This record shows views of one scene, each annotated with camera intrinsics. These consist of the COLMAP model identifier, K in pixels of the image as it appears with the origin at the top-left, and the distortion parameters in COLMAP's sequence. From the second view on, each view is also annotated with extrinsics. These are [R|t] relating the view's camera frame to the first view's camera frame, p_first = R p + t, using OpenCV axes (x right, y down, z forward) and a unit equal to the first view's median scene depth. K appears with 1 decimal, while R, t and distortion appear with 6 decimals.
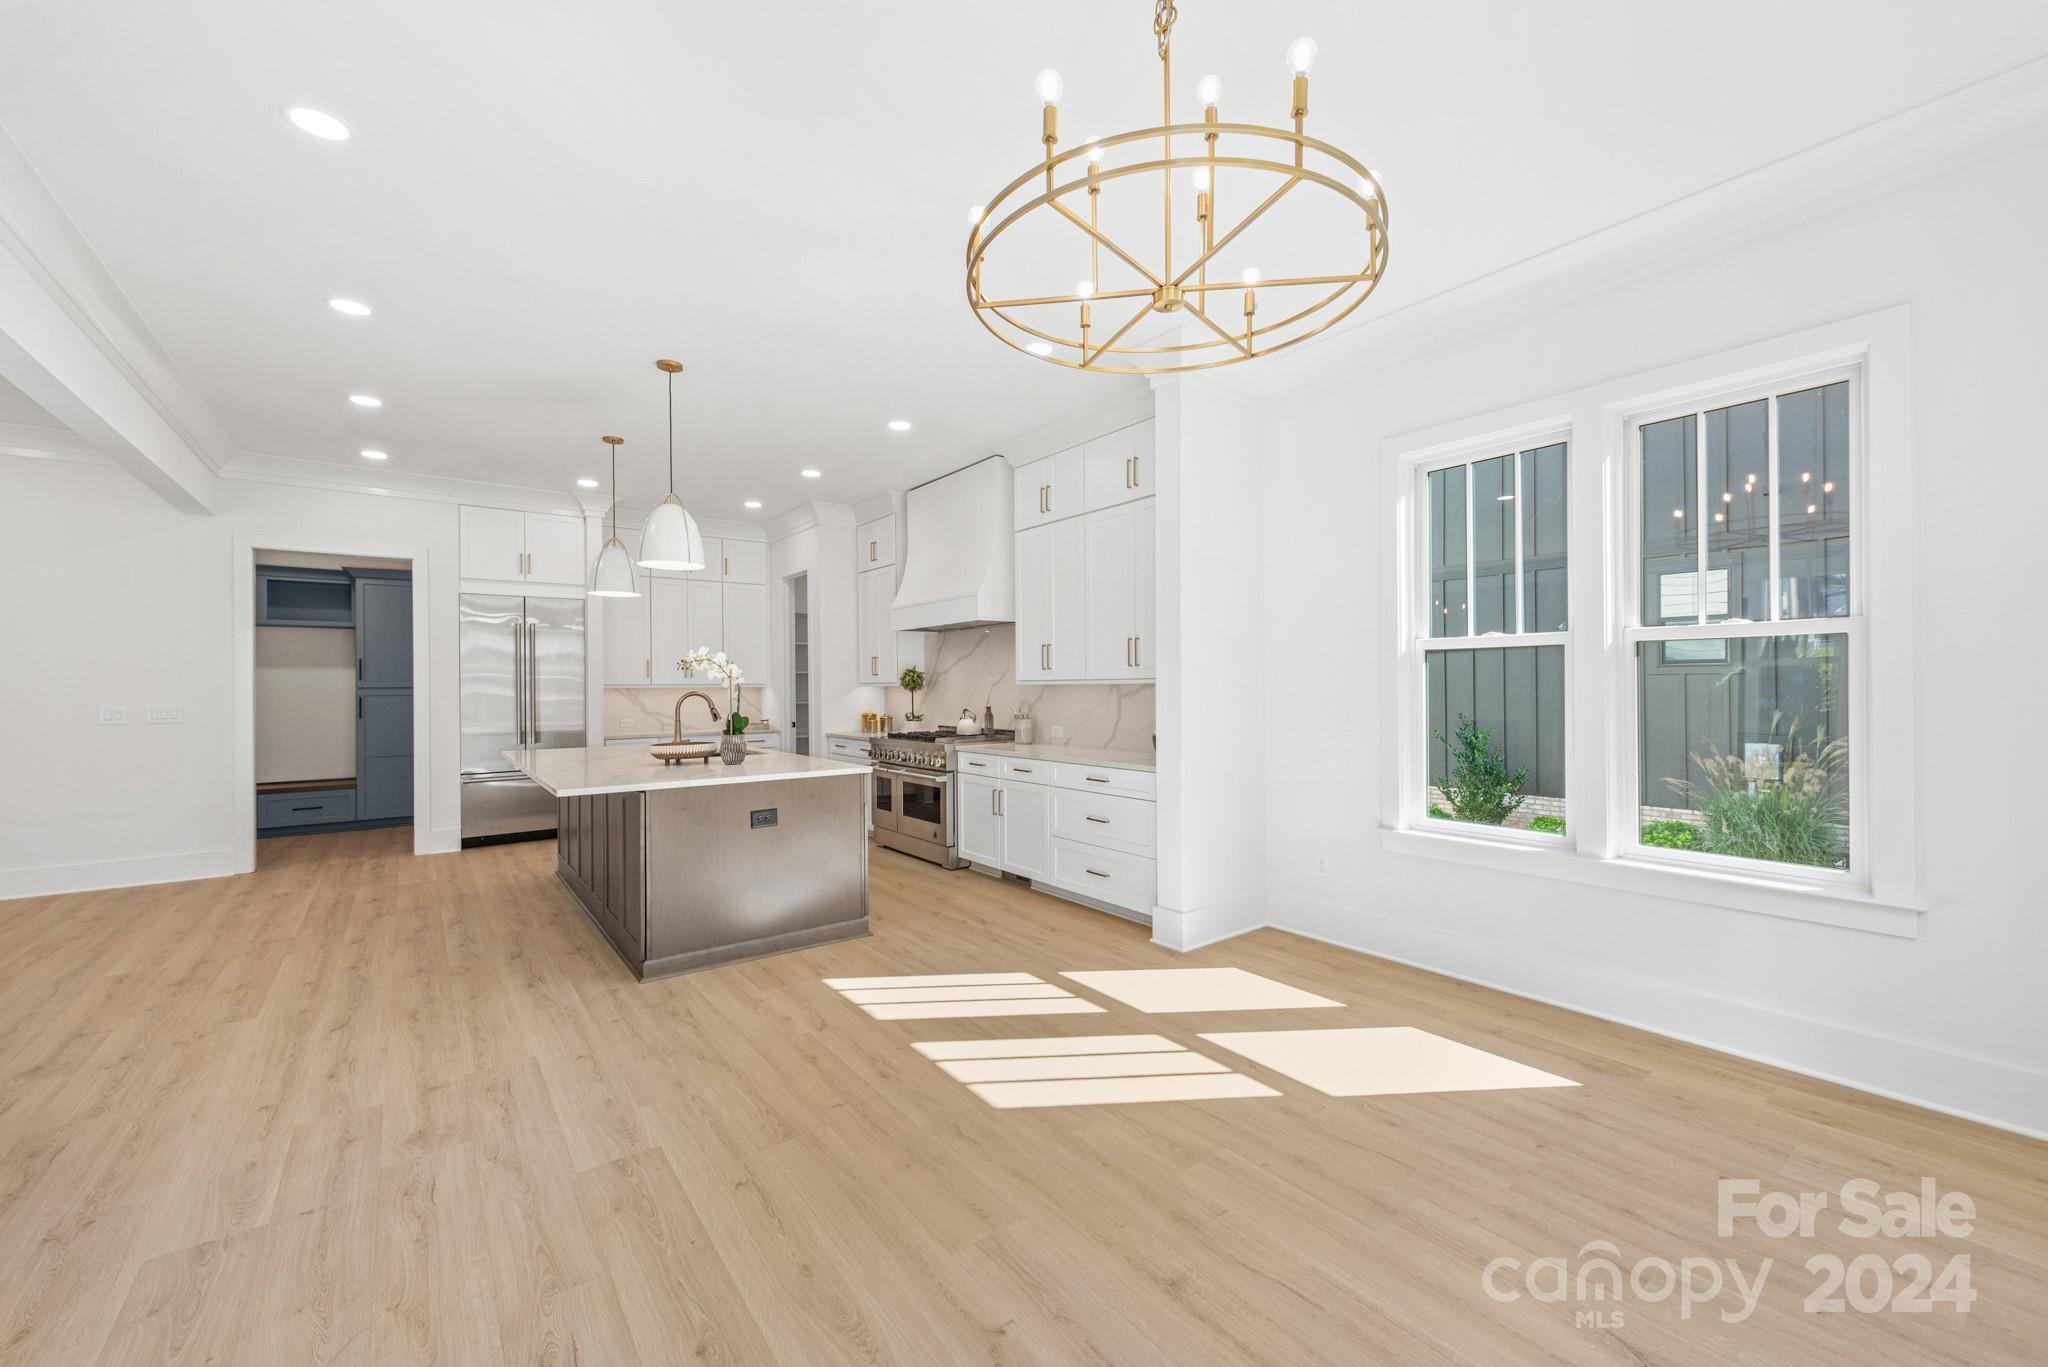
lens RADIAL K [[802.7, 0, 1039.3], [0, 802.7, 687.0], [0, 0, 1]] dist [0.002344, -0.000567]
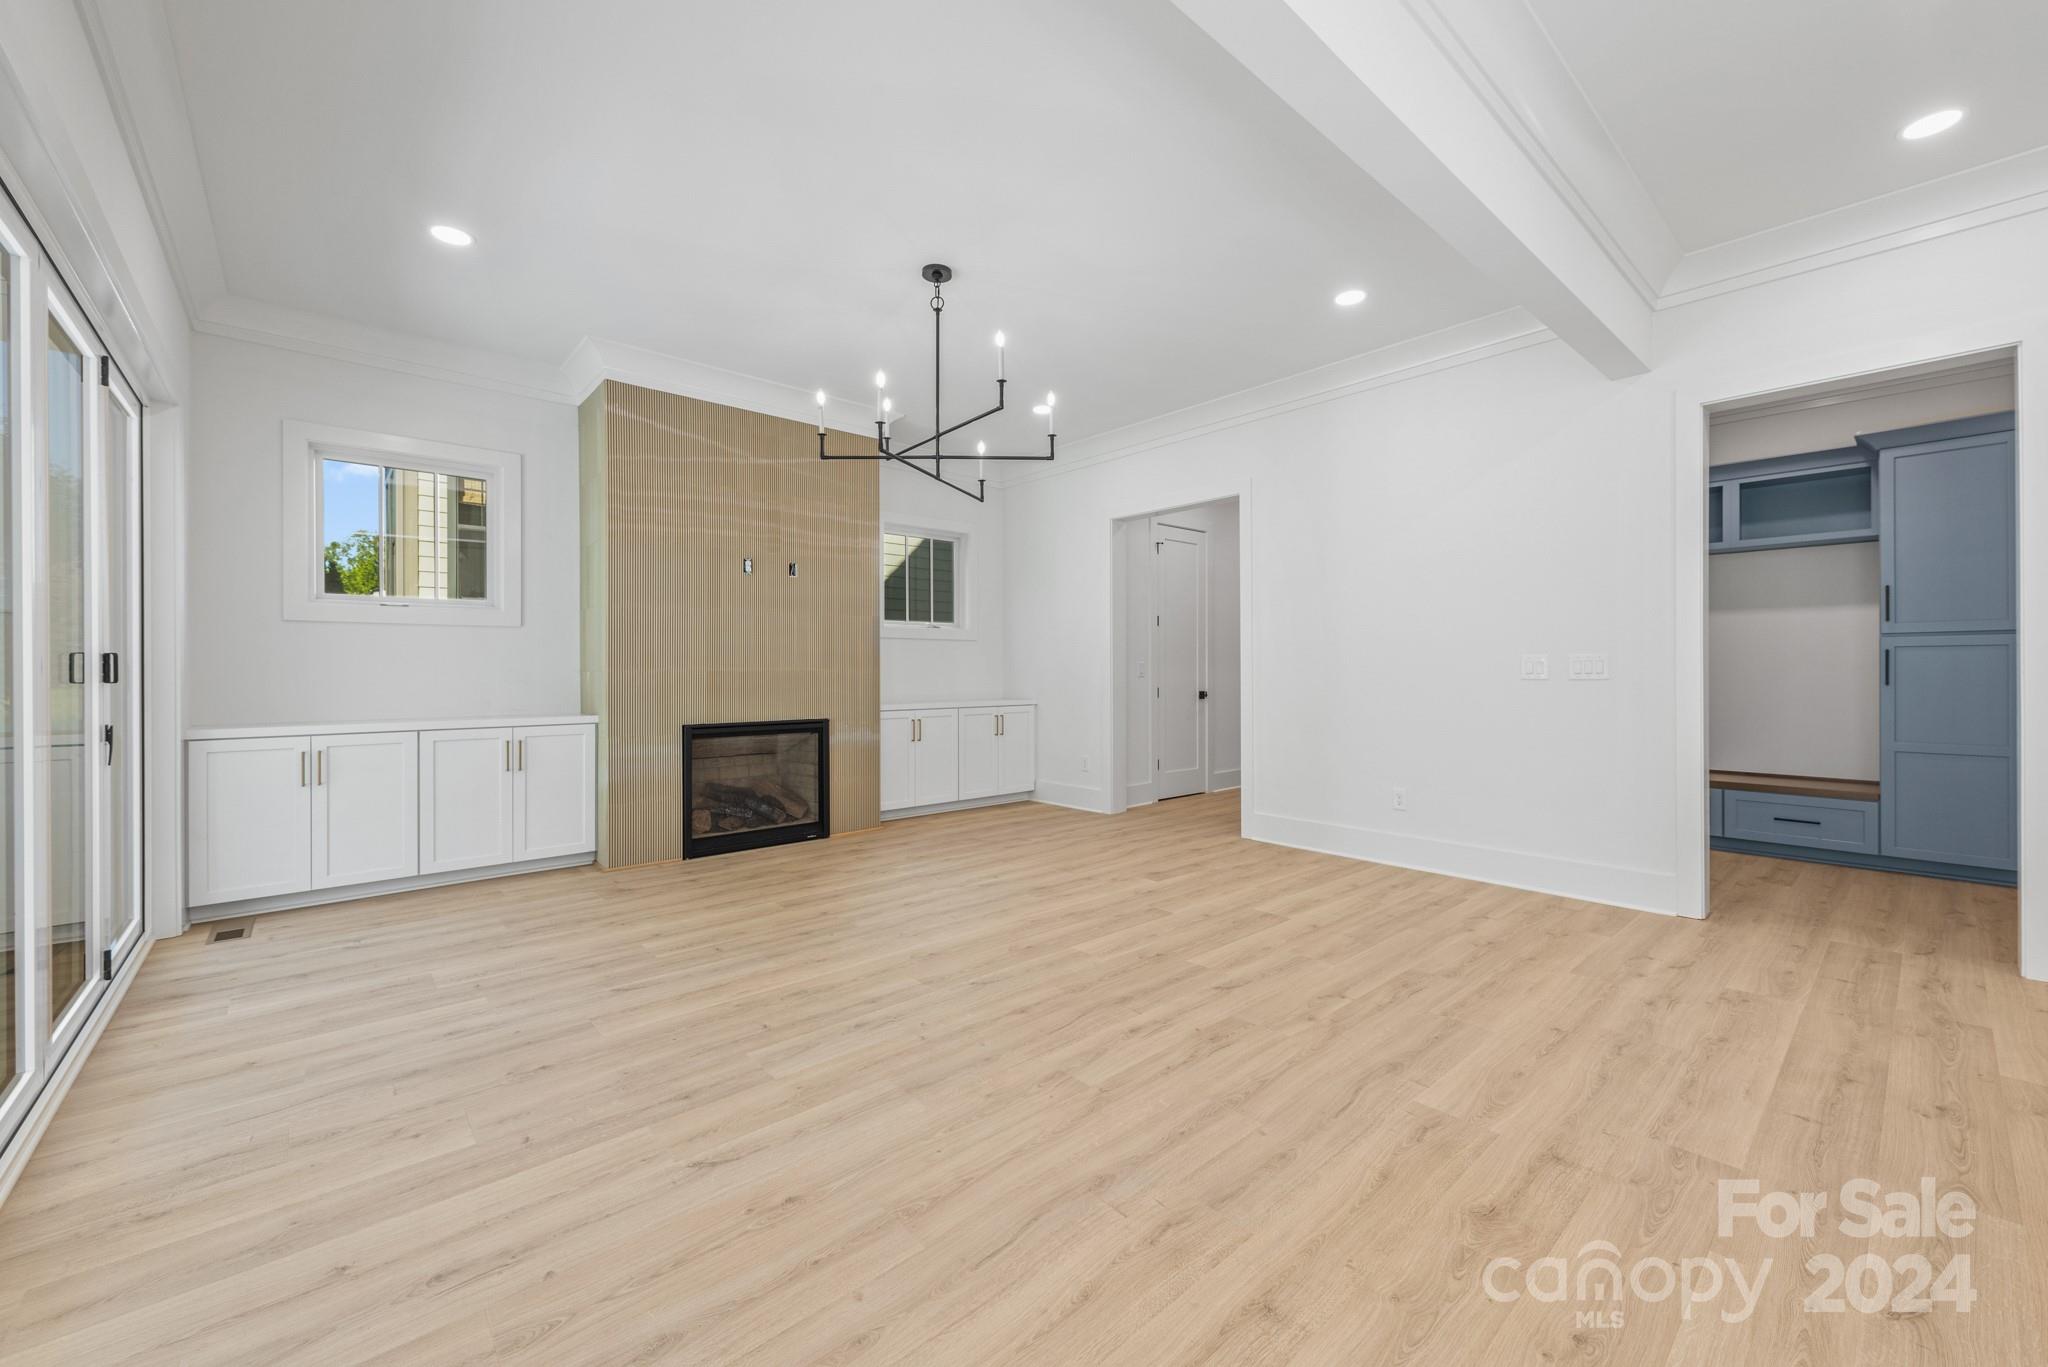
lens RADIAL K [[808.1, 0, 1037.3], [0, 808.1, 667.9], [0, 0, 1]] dist [0.005980, -0.000276]
pose [[0.070046, 0.005038, -0.997531, -0.551405], [0.003177, 0.999981, 0.005274, 0.040237], [0.997539, -0.003539, 0.070029, 0.631154]]
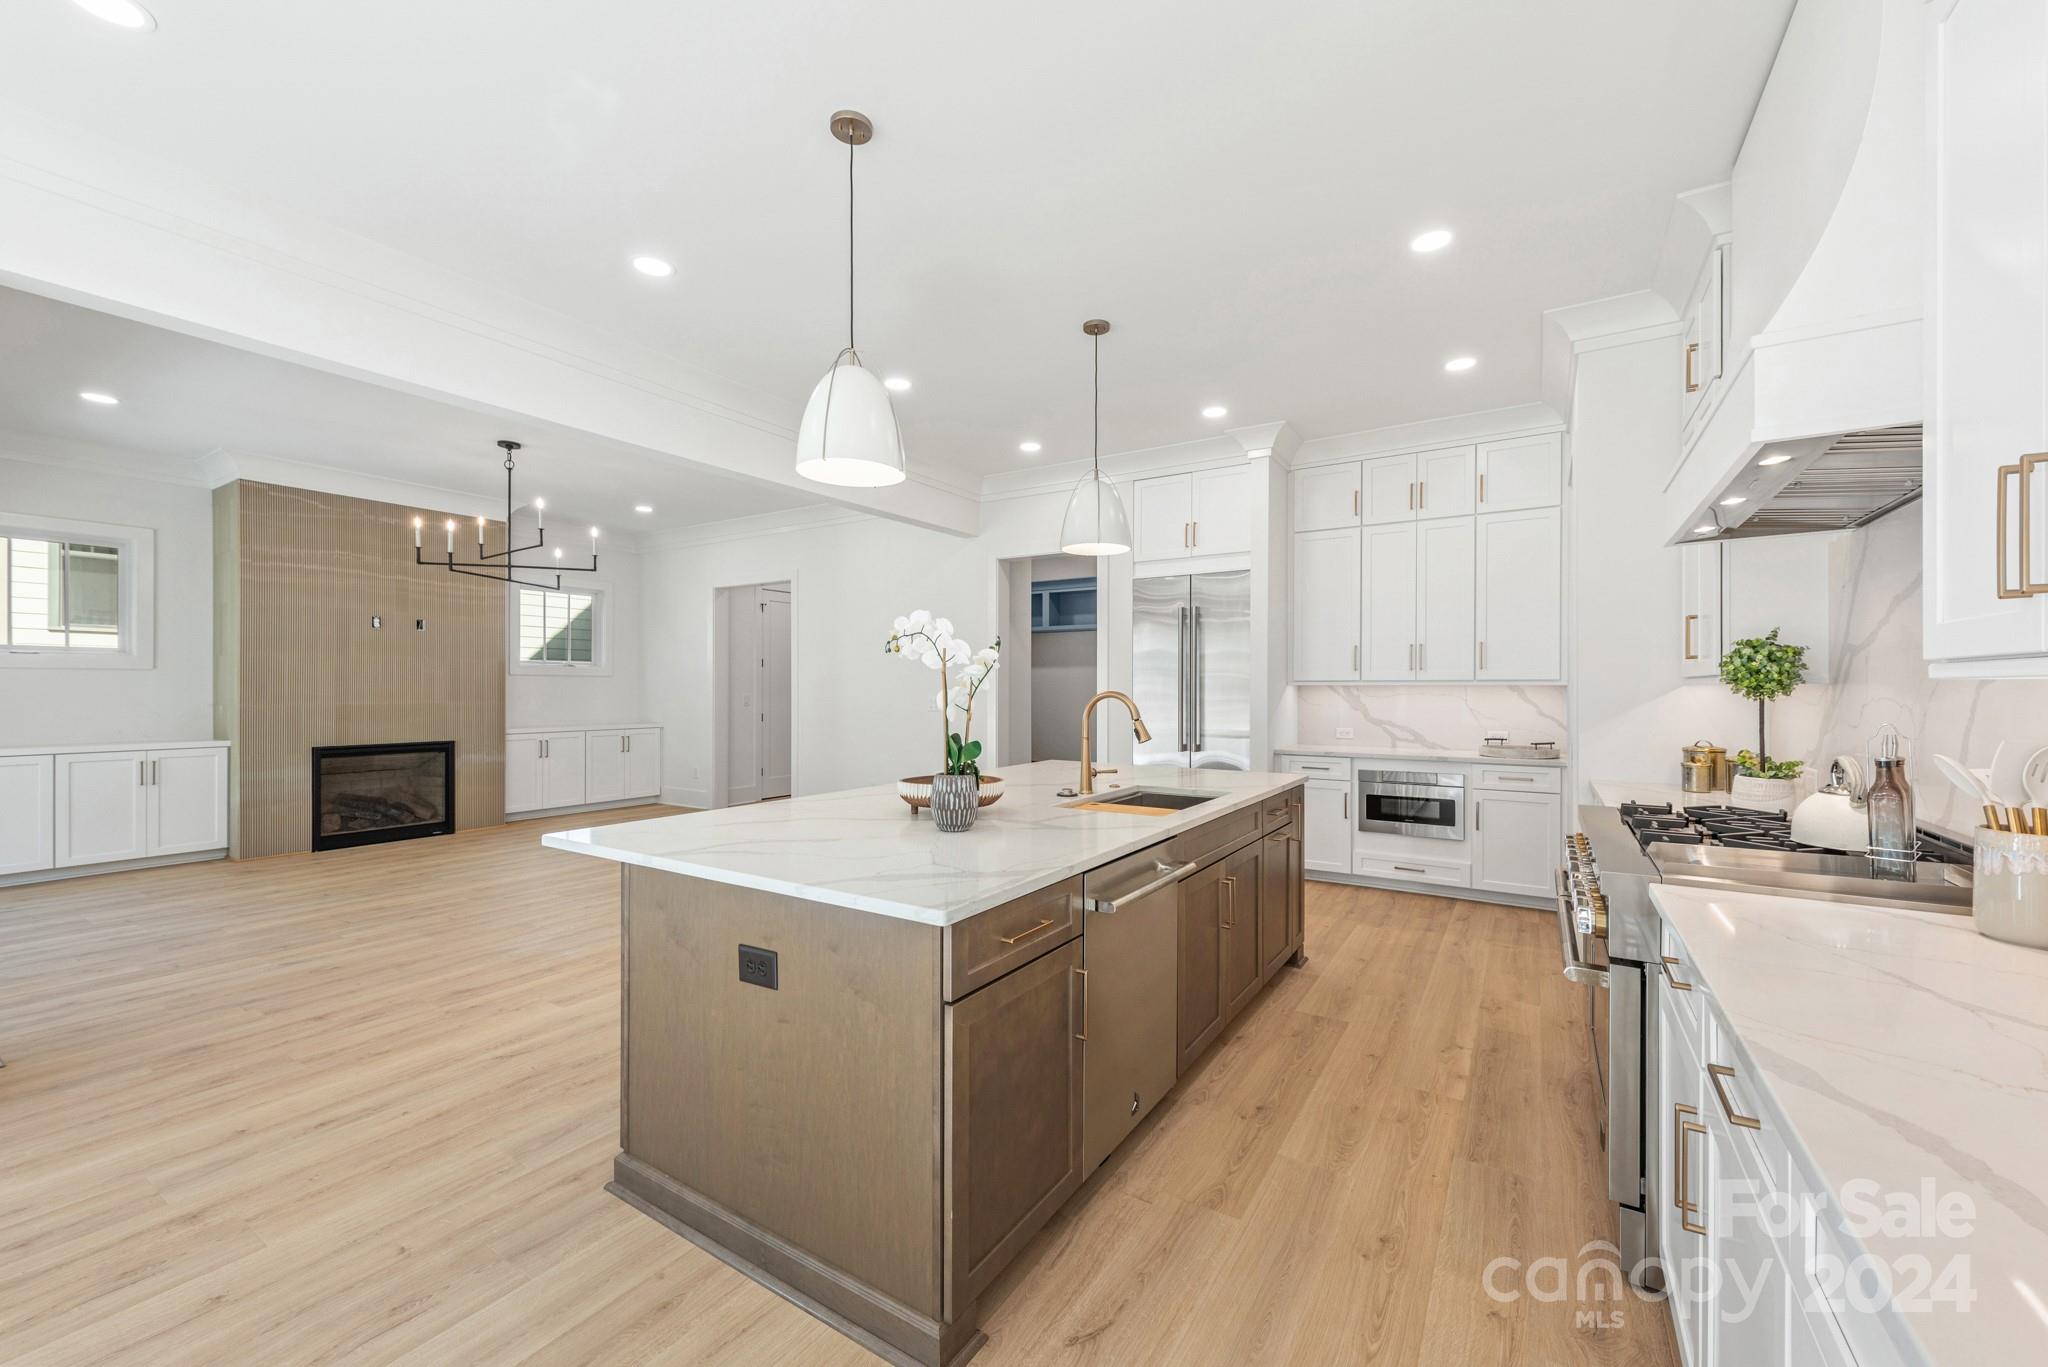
lens RADIAL K [[802.7, 0, 1039.3], [0, 802.7, 687.0], [0, 0, 1]] dist [0.002344, -0.000567]
pose [[0.346402, 0.007409, -0.938057, 0.142114], [-0.004051, 0.999971, 0.006402, -0.001013], [0.938077, 0.001582, 0.346422, 0.964076]]
